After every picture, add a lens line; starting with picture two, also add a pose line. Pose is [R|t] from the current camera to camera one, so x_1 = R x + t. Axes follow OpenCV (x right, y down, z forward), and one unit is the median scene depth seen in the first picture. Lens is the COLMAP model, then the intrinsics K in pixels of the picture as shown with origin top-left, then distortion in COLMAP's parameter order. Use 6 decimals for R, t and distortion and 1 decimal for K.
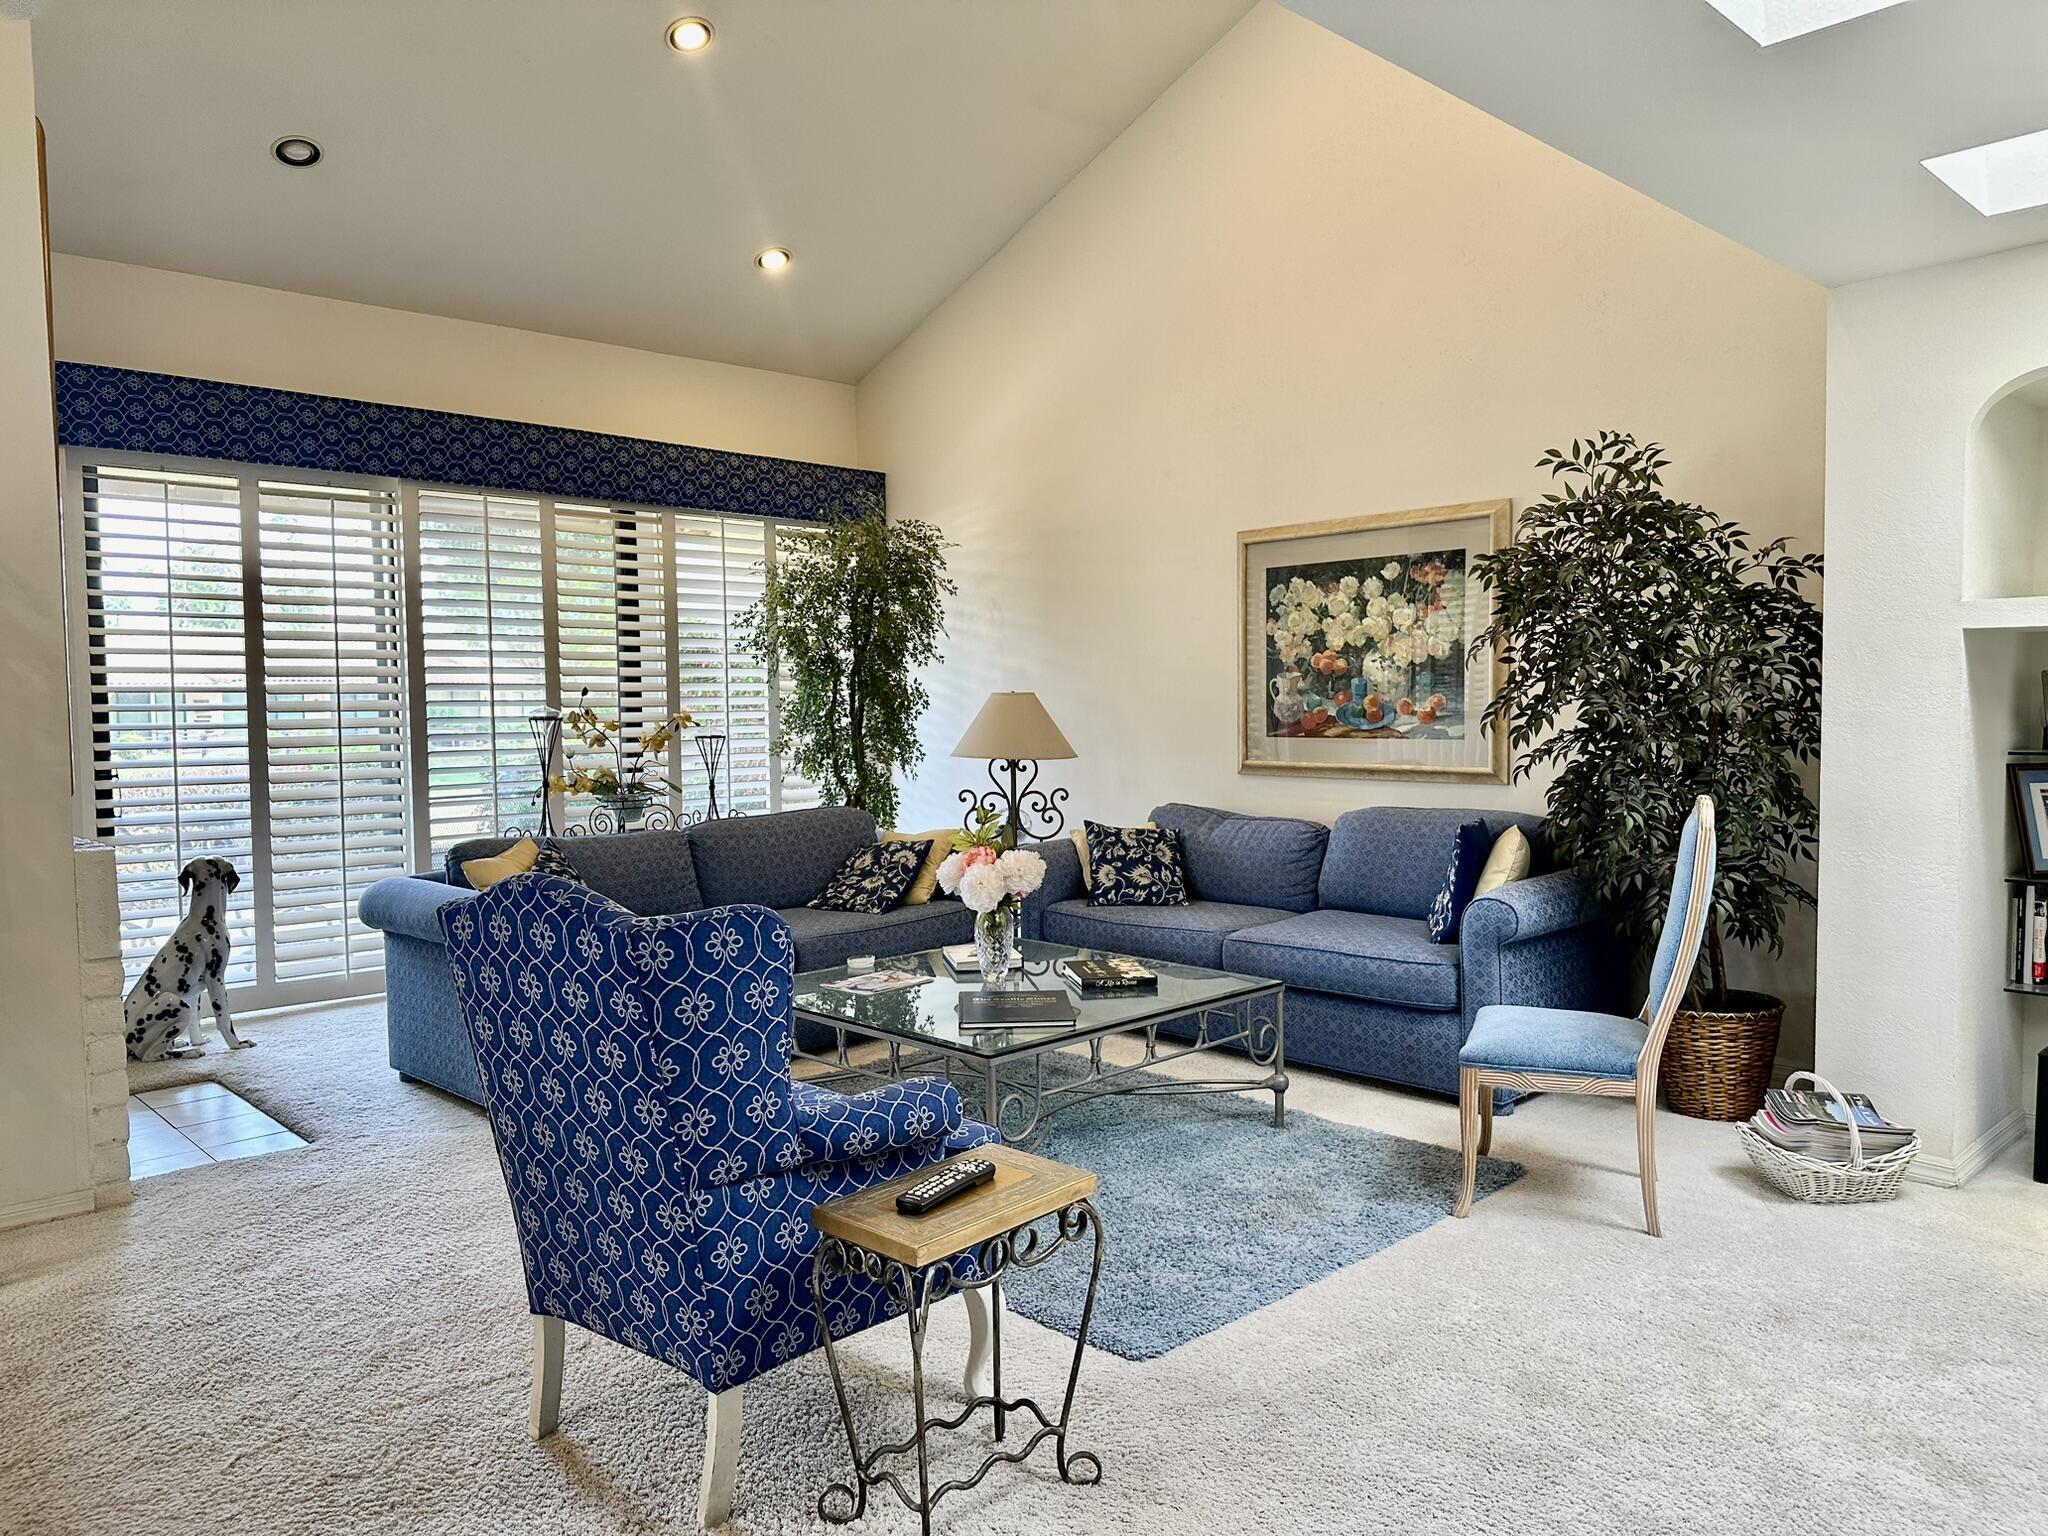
lens RADIAL K [[1435.1, 0, 1024.0], [0, 1435.1, 768.0], [0, 0, 1]] dist [0.007902, 0.001399]
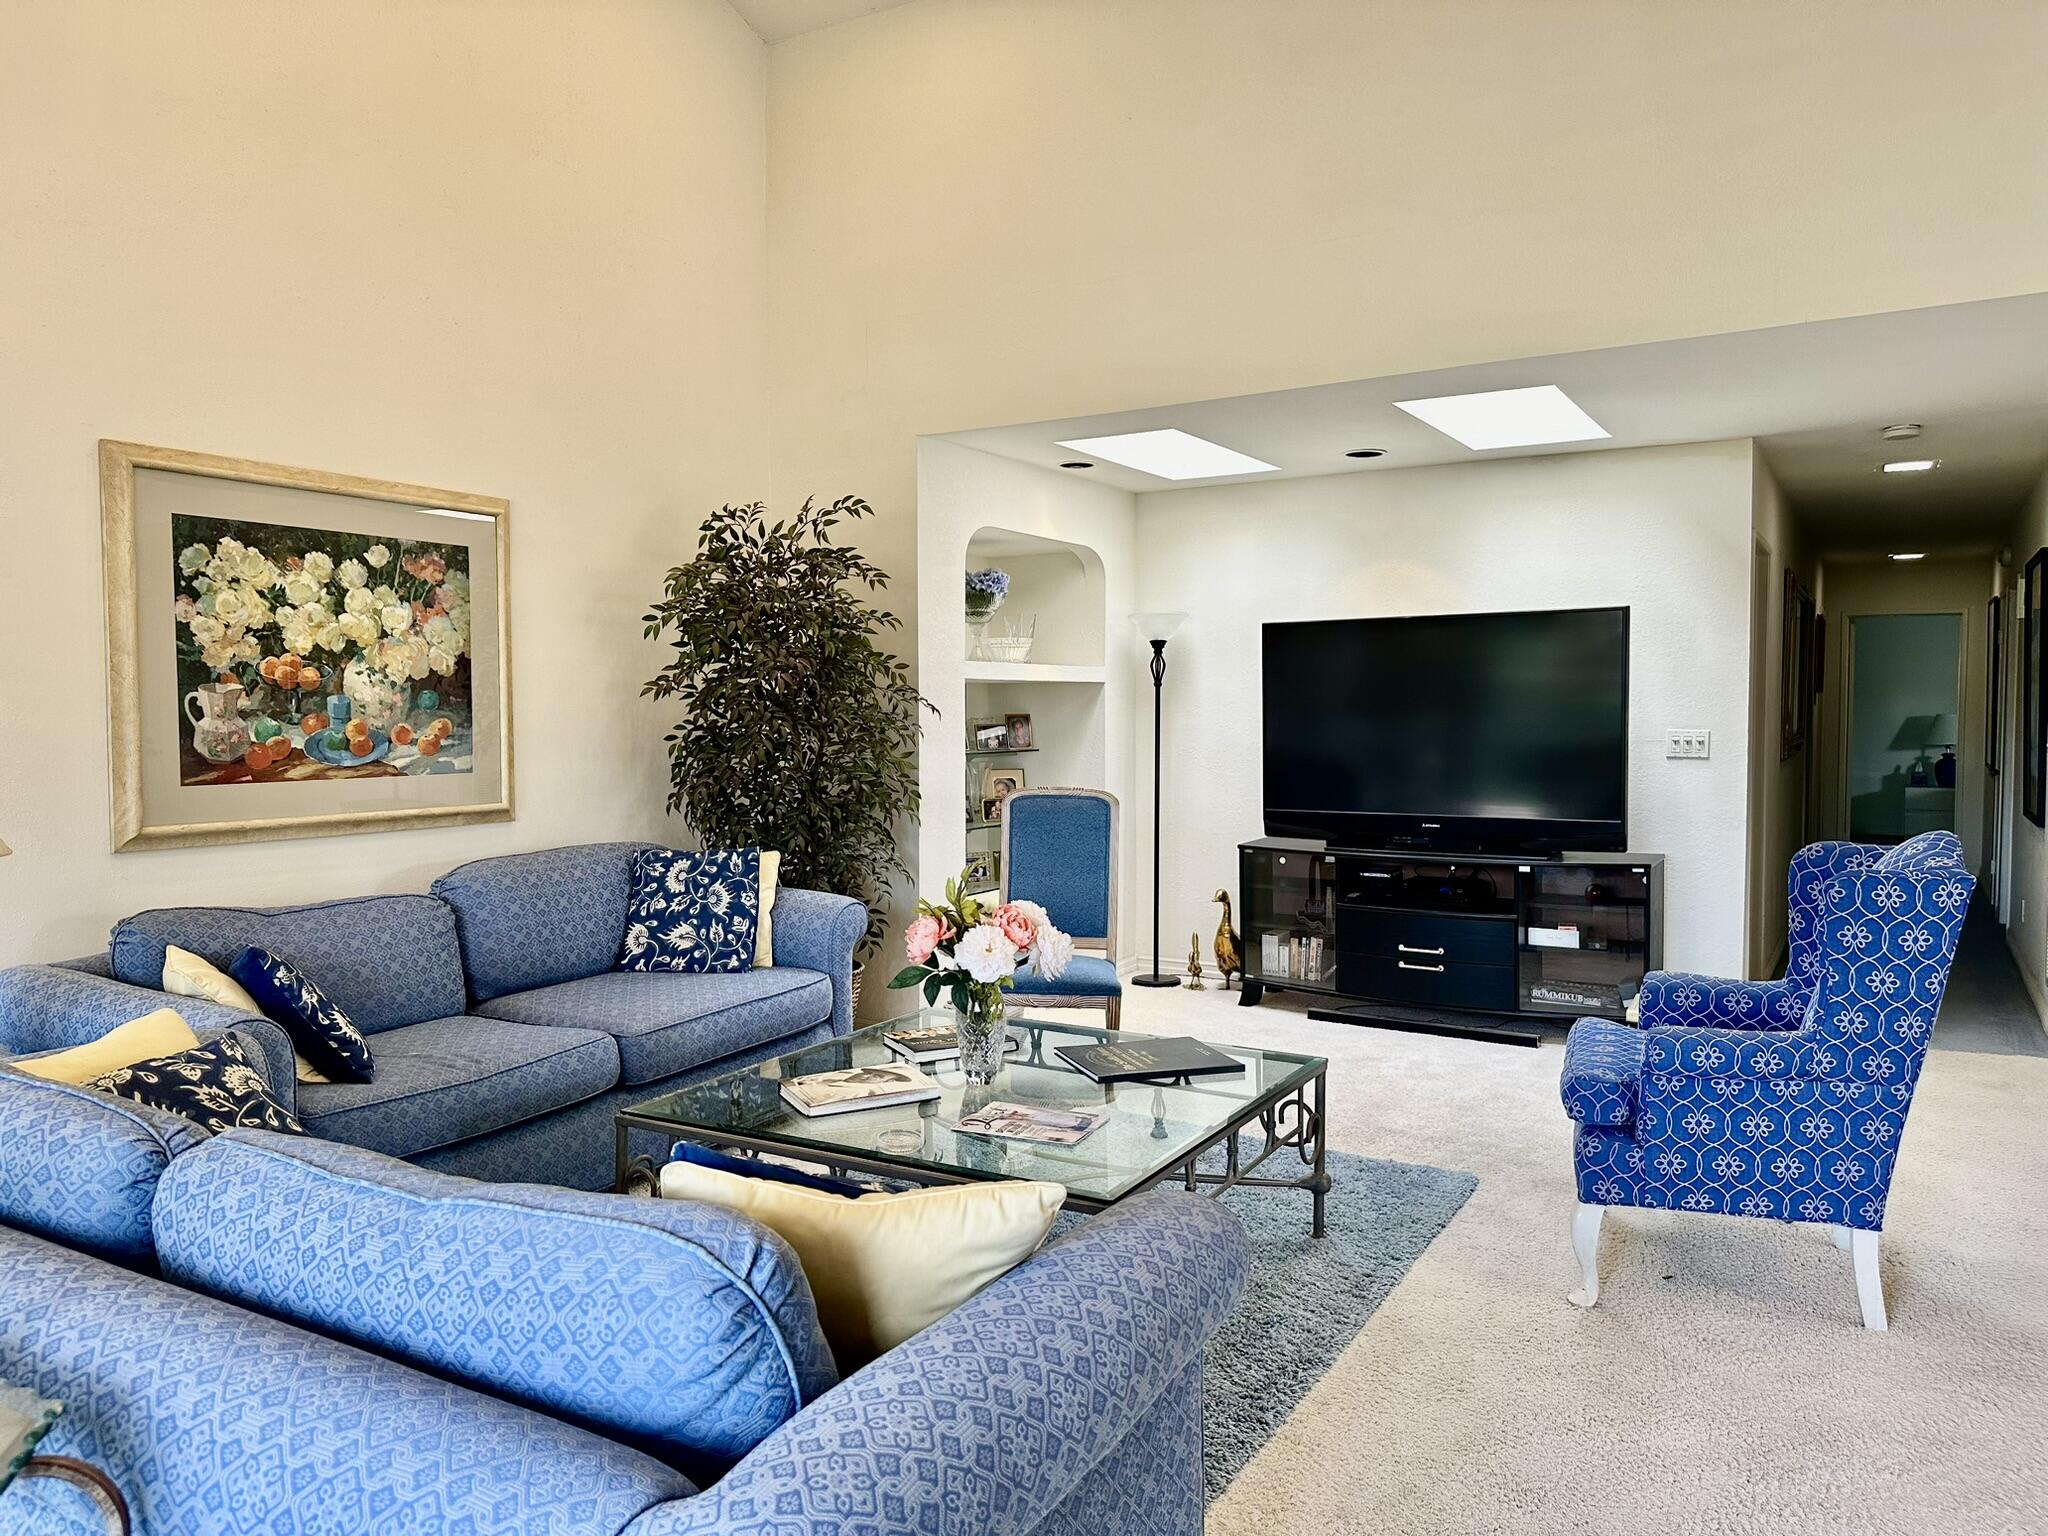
lens RADIAL K [[1435.1, 0, 1024.0], [0, 1435.1, 768.0], [0, 0, 1]] dist [0.007902, 0.001399]
pose [[-0.279903, -0.022746, 0.959759, -0.560779], [0.054683, 0.997718, 0.039594, -0.036072], [-0.958470, 0.063565, -0.278021, 0.873517]]
